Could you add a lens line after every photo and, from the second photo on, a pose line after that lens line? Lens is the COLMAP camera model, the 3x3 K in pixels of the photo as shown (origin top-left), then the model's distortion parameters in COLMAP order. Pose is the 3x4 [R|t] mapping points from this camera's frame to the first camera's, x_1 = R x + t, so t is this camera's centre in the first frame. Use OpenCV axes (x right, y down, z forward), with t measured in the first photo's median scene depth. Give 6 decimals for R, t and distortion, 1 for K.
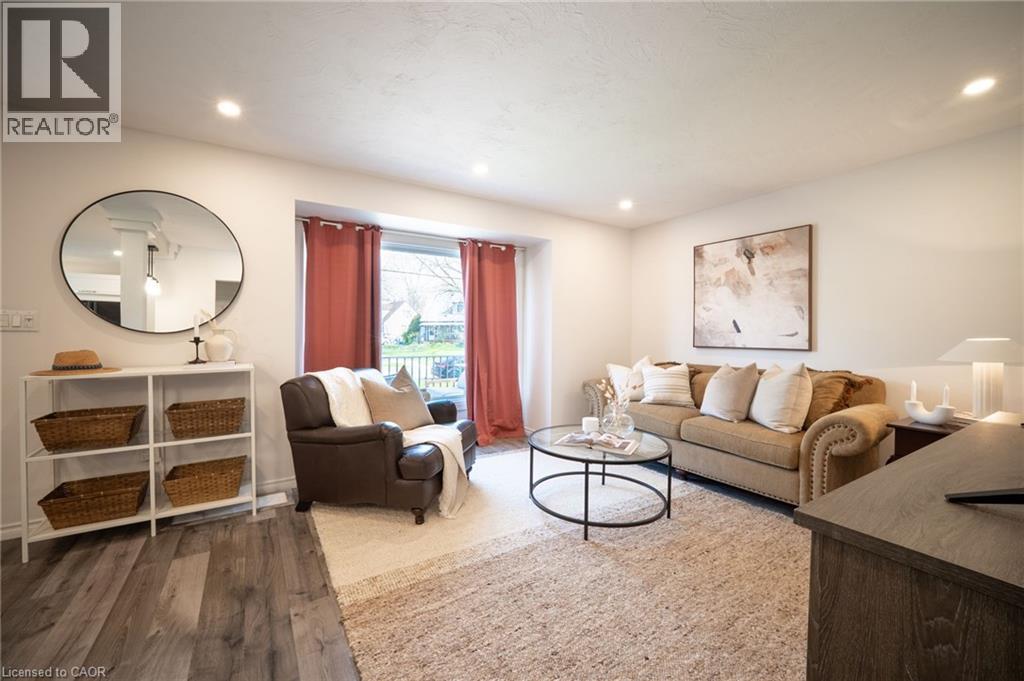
lens RADIAL K [[404.5, 0, 512.0], [0, 404.5, 340.5], [0, 0, 1]] dist [-0.022520, 0.000018]
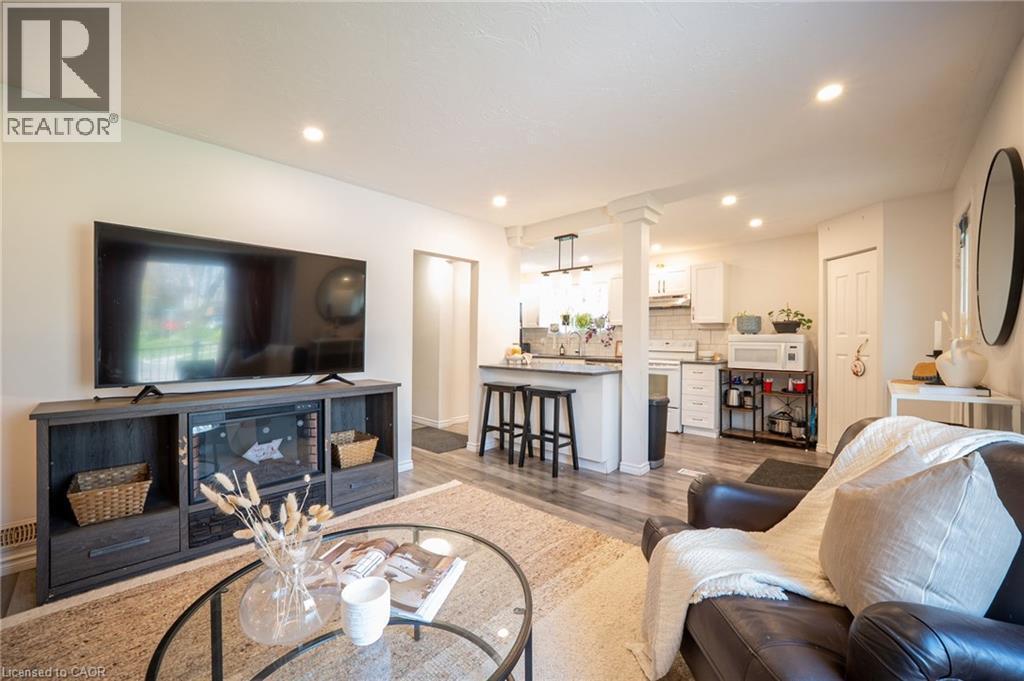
lens RADIAL K [[408.3, 0, 506.2], [0, 408.3, 340.0], [0, 0, 1]] dist [-0.013259, 0.000123]
pose [[-0.969972, -0.007908, -0.243089, 0.125679], [-0.011406, 0.999851, 0.012986, -0.018281], [0.242950, 0.015369, -0.969917, 1.012364]]
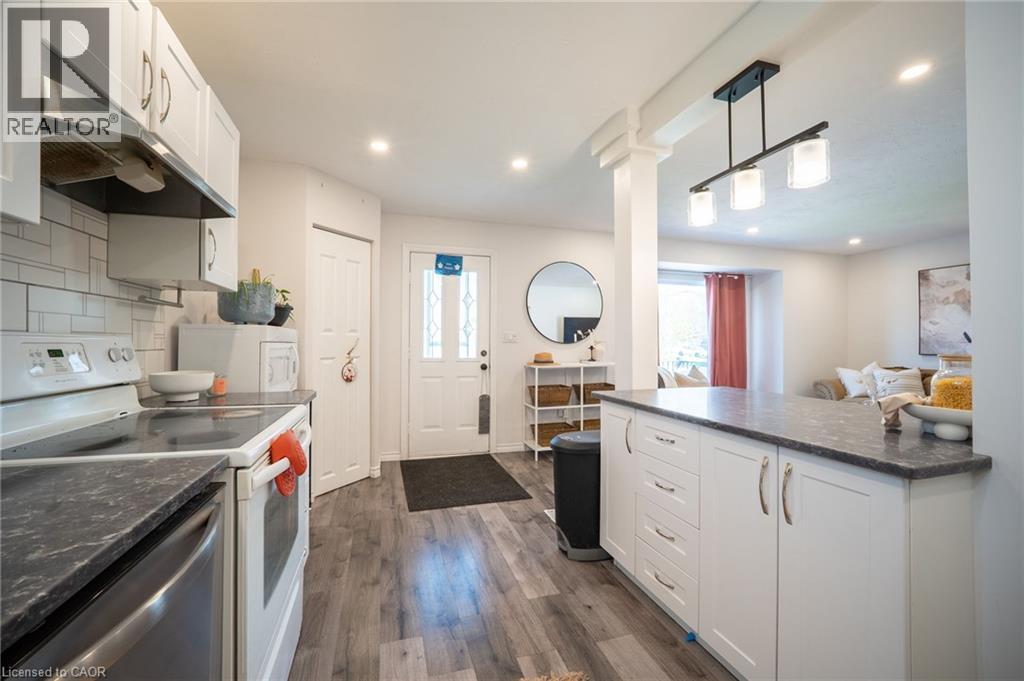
lens RADIAL K [[408.3, 0, 506.2], [0, 408.3, 340.0], [0, 0, 1]] dist [-0.013259, 0.000123]
pose [[0.961145, -0.000627, -0.276045, -0.437183], [-0.004997, 0.999794, -0.019670, 0.002444], [0.276000, 0.020285, 0.960944, -0.534900]]
